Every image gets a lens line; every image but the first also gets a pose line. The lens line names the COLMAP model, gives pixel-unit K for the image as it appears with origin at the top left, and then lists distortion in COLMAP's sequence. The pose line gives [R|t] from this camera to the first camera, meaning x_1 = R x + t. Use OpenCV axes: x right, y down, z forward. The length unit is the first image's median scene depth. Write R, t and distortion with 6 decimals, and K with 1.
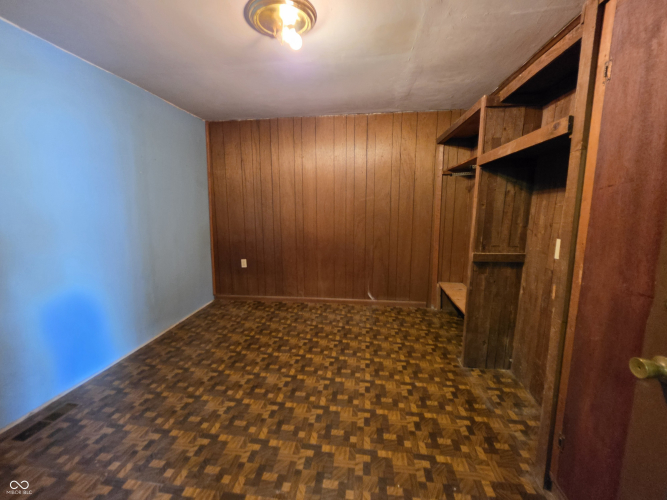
lens RADIAL K [[274.0, 0, 338.9], [0, 274.0, 246.0], [0, 0, 1]] dist [-0.001419, -0.000230]
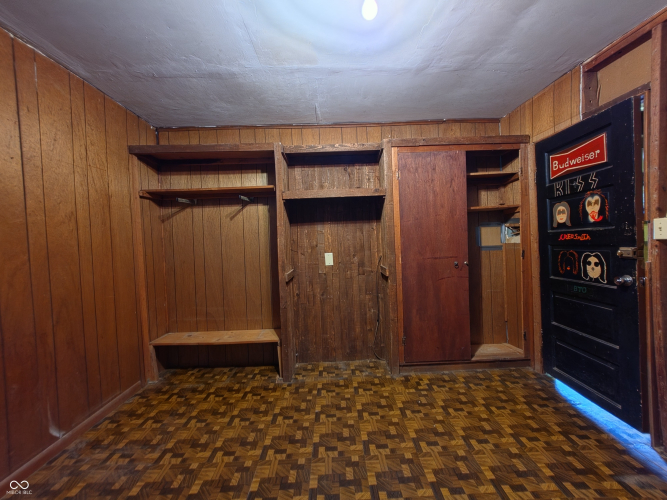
lens RADIAL K [[271.6, 0, 333.5], [0, 271.6, 250.0], [0, 0, 1]] dist [-0.001077, -0.000128]
pose [[-0.133041, -0.023007, 0.990843, -0.447271], [0.178879, 0.982756, 0.046838, -0.062220], [-0.974835, 0.183472, -0.126631, 0.644222]]
